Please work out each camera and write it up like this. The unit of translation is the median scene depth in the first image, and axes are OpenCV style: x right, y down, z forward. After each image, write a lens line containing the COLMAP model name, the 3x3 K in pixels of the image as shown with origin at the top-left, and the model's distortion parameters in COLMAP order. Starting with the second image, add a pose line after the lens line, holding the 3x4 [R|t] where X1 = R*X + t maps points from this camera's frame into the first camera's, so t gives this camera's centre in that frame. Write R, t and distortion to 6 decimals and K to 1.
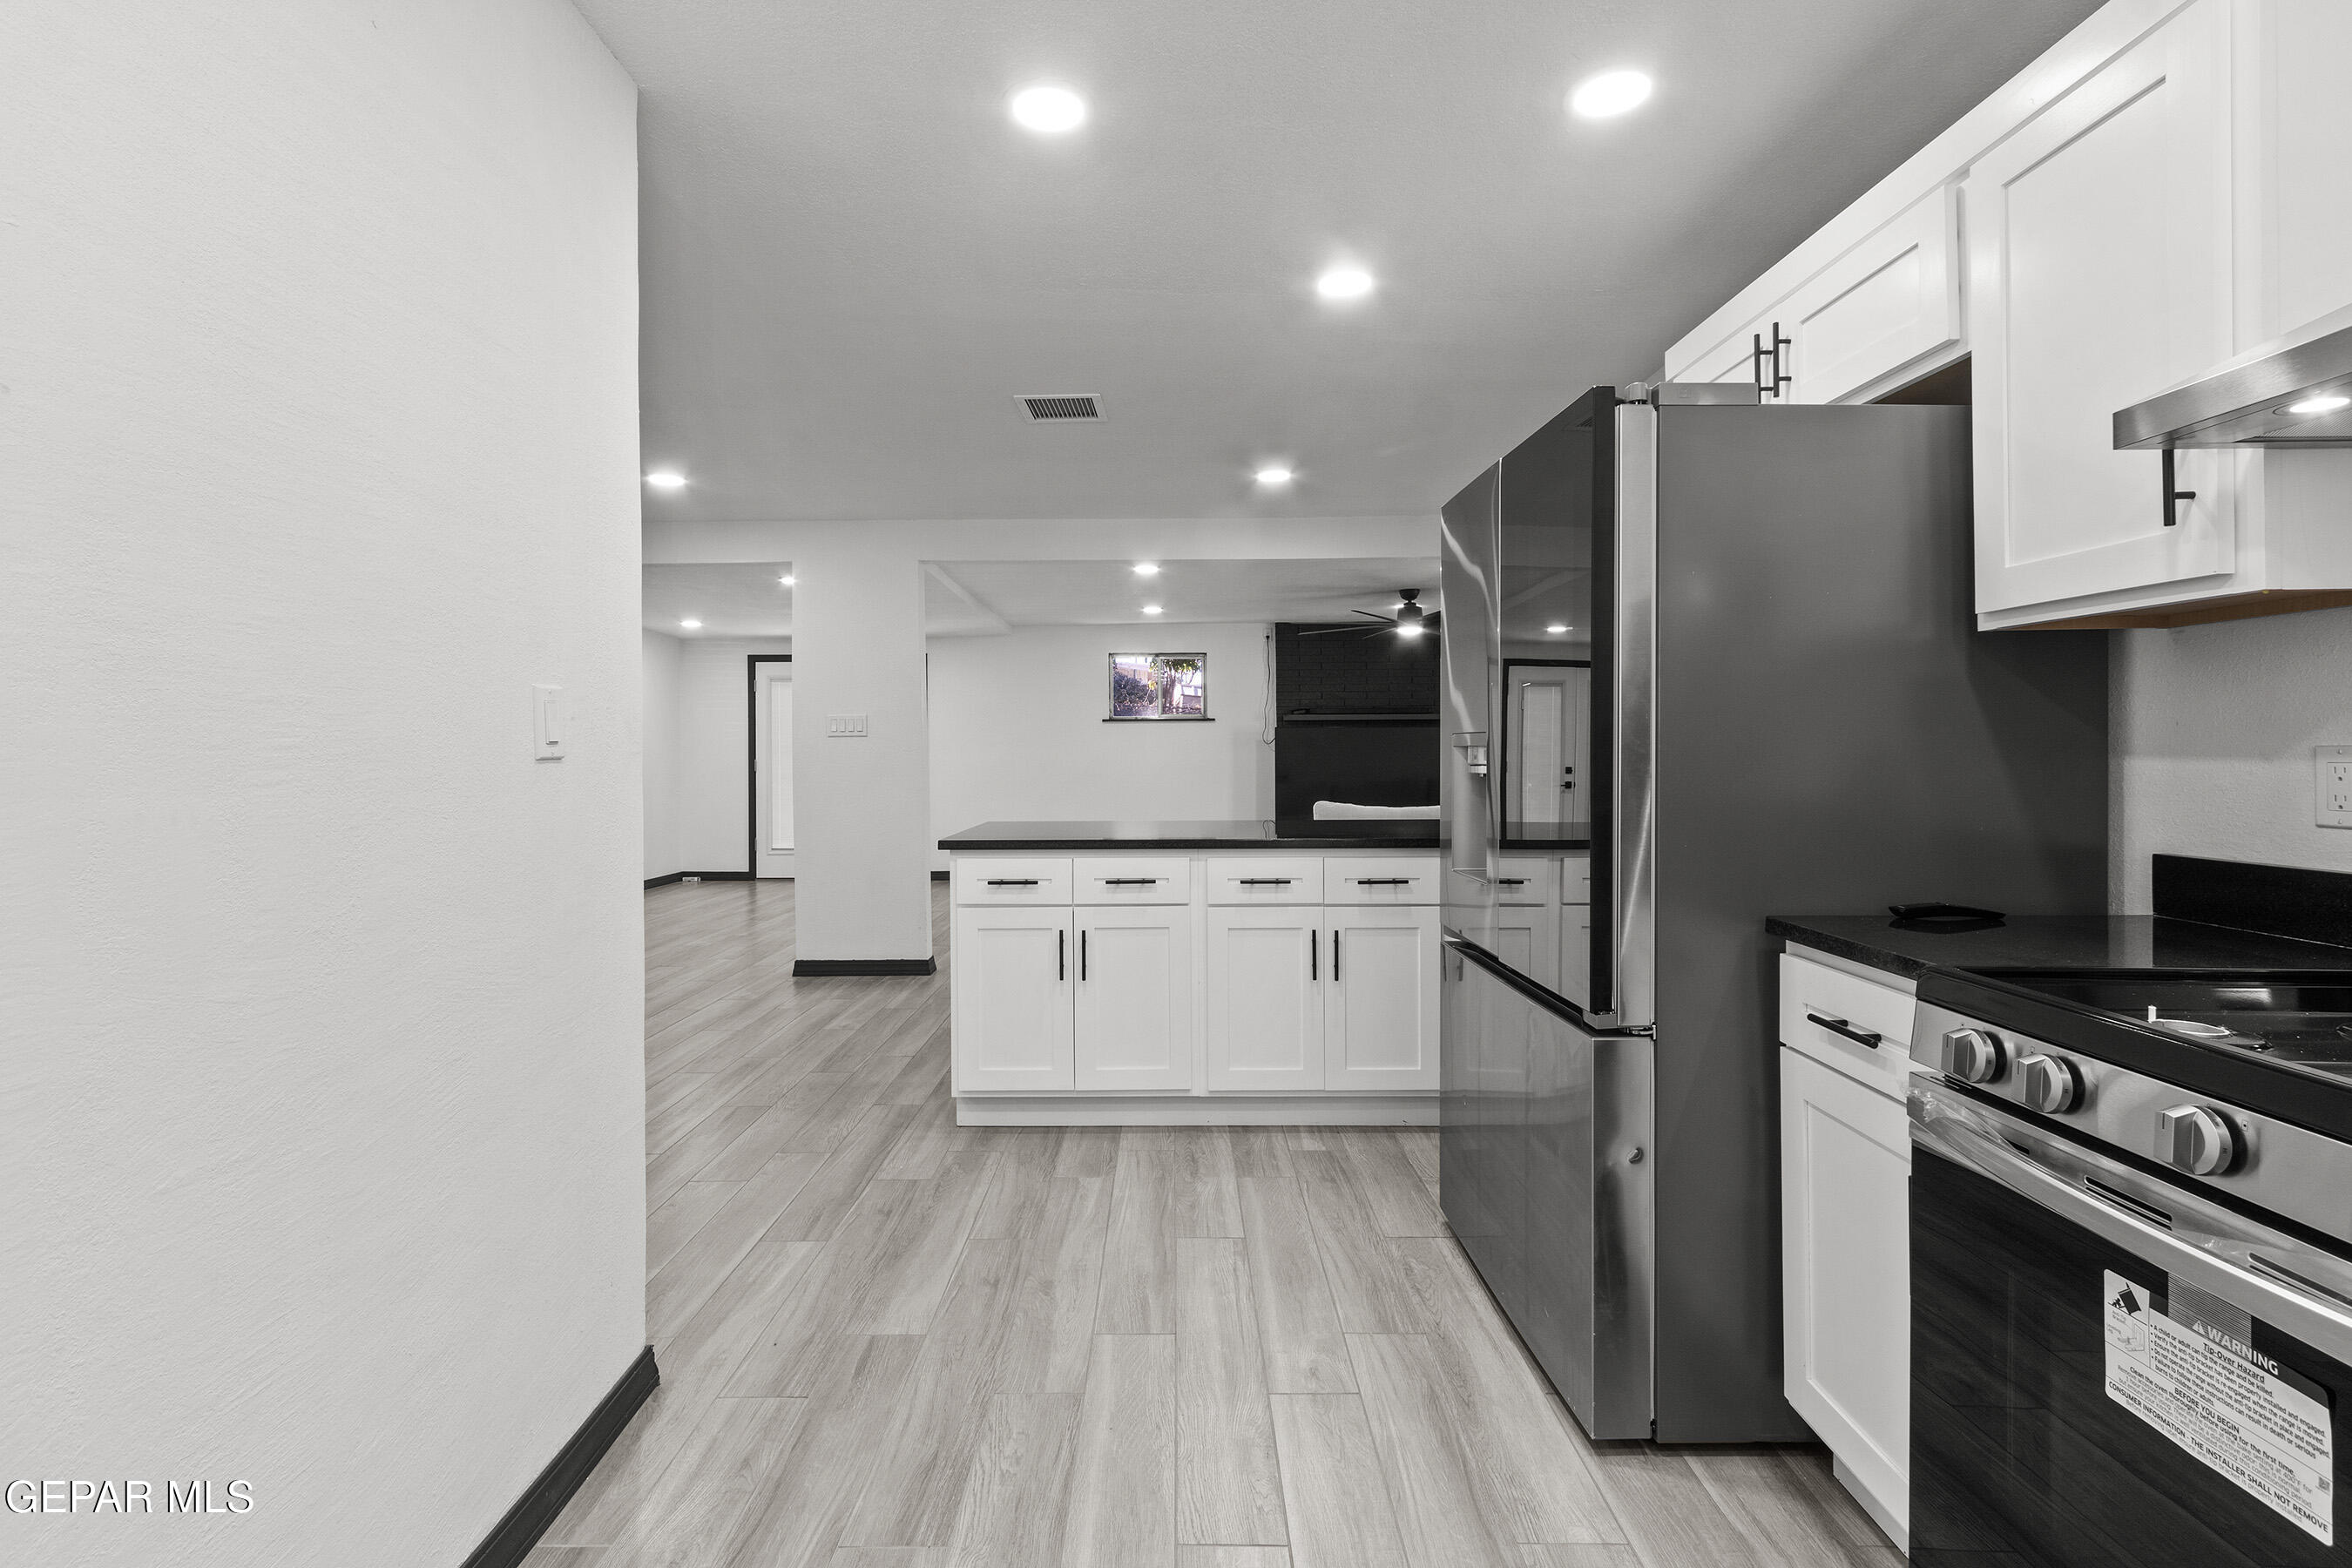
lens RADIAL K [[1076.0, 0, 1169.7], [0, 1076.0, 772.8], [0, 0, 1]] dist [0.004865, 0.000358]
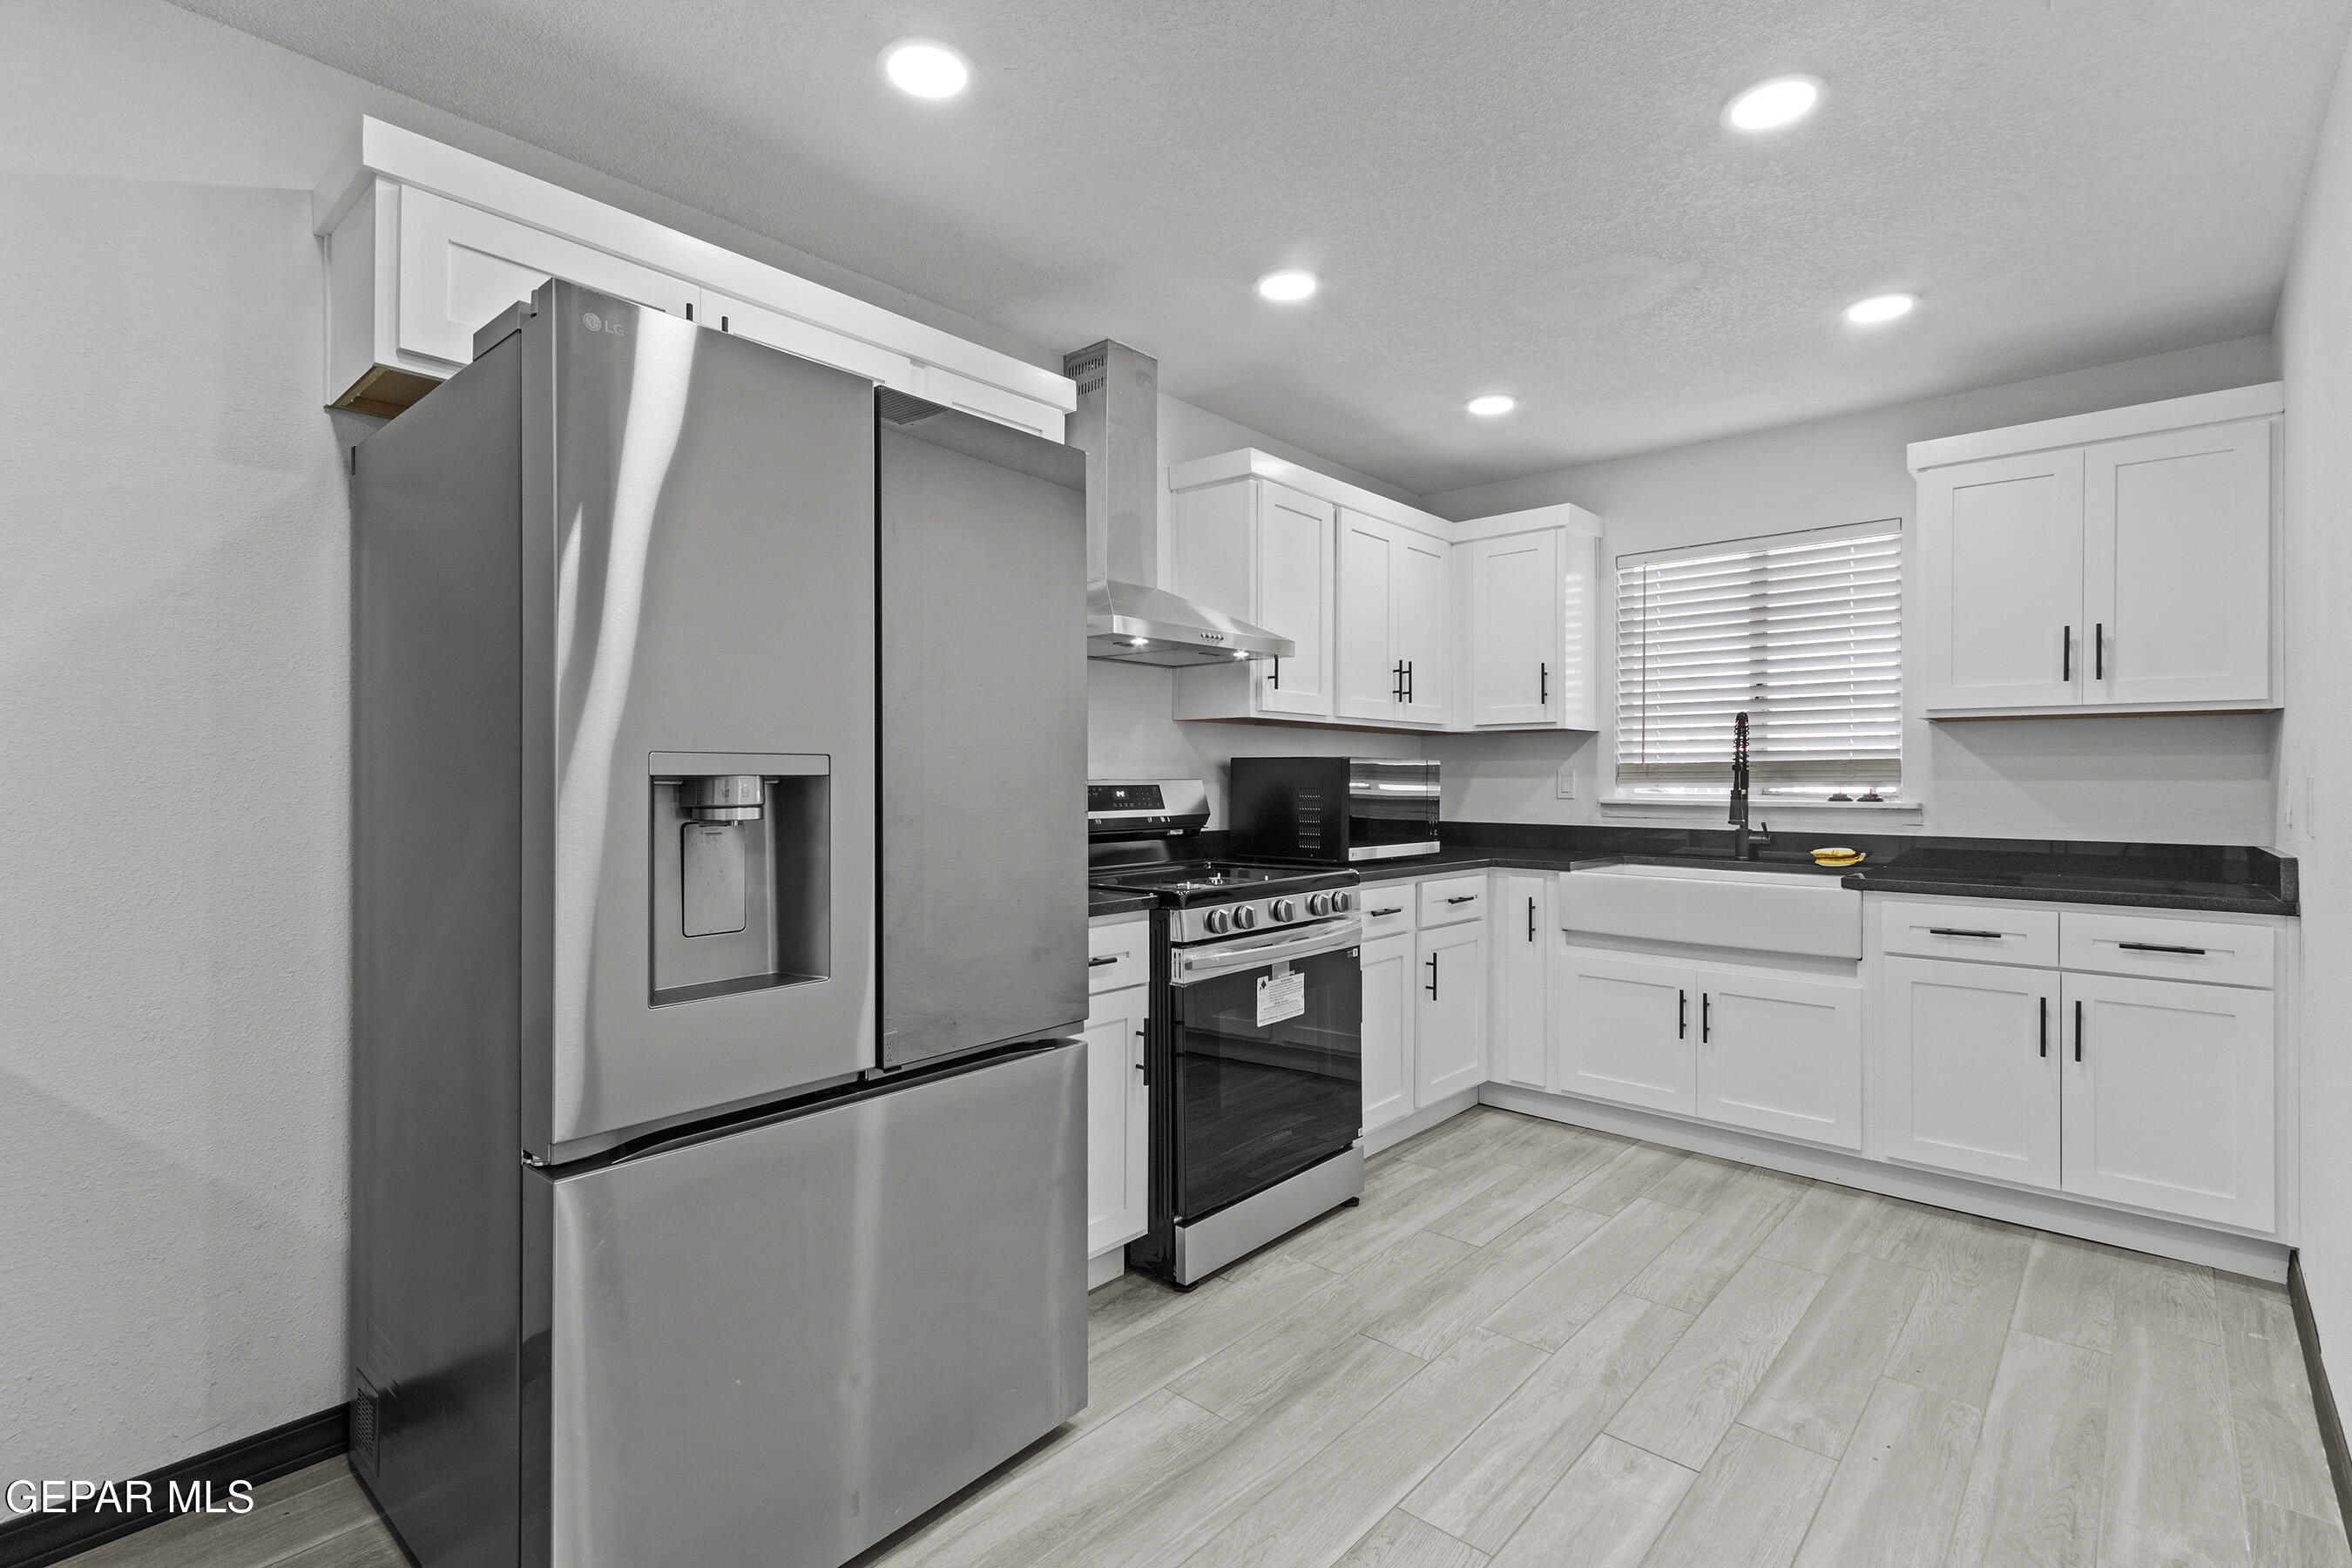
lens RADIAL K [[1076.0, 0, 1169.7], [0, 1076.0, 772.8], [0, 0, 1]] dist [0.004865, 0.000358]
pose [[-0.750164, 0.004846, 0.661235, -0.451688], [0.013176, 0.999884, 0.007620, -0.041109], [-0.661121, 0.014428, -0.750140, 1.981354]]
